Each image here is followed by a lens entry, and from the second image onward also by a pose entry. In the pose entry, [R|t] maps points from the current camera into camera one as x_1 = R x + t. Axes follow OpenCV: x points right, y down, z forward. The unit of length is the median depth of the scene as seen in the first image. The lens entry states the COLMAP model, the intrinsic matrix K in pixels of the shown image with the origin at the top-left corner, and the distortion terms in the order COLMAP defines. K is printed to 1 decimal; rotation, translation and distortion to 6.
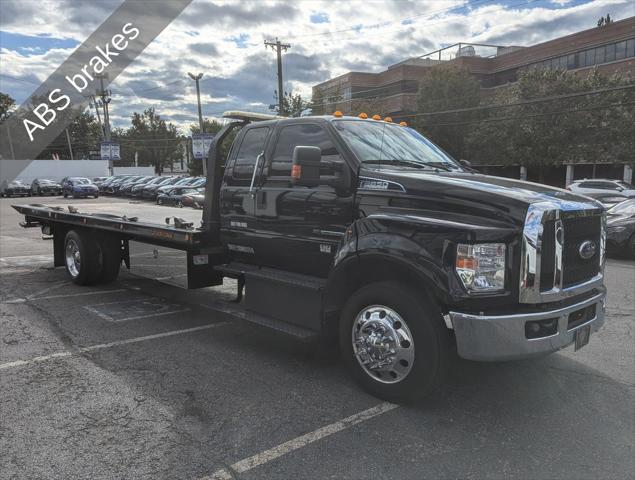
lens RADIAL K [[517.3, 0, 313.4], [0, 517.3, 240.3], [0, 0, 1]] dist [0.061779, -0.035132]
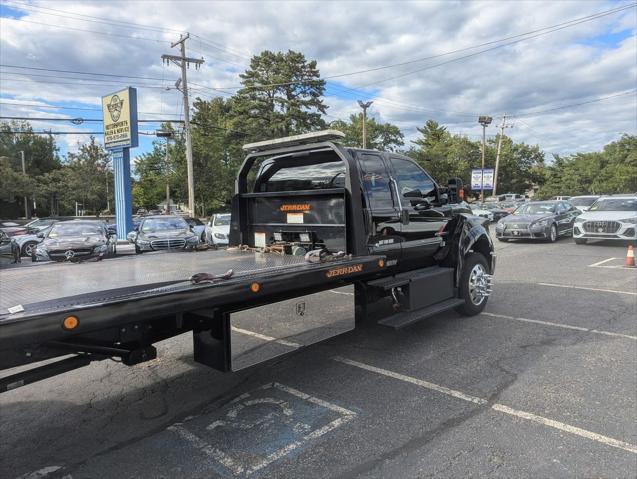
lens RADIAL K [[446.4, 0, 326.9], [0, 446.4, 237.8], [0, 0, 1]] dist [0.058370, -0.041257]
pose [[-0.069806, -0.080825, 0.994281, -1.051640], [0.133639, 0.986970, 0.089613, -0.138265], [-0.988568, 0.139131, -0.058095, 1.169063]]
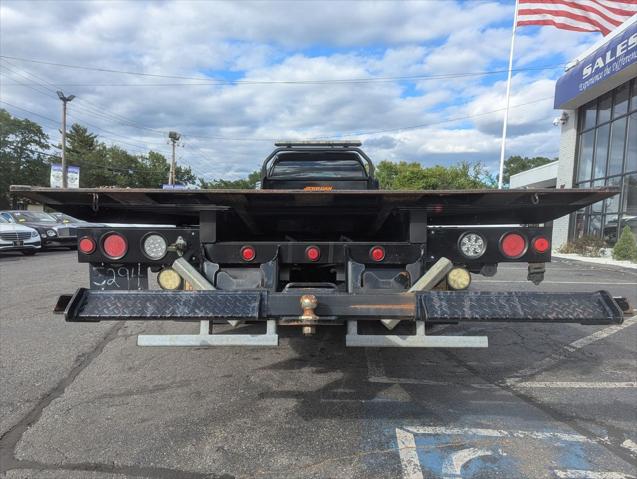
lens RADIAL K [[487.2, 0, 316.8], [0, 487.2, 265.7], [0, 0, 1]] dist [0.065251, -0.050424]
pose [[-0.715949, -0.070837, 0.694550, -1.188897], [0.066613, 0.983369, 0.168960, -0.147516], [-0.694968, 0.167233, -0.699323, 2.326348]]
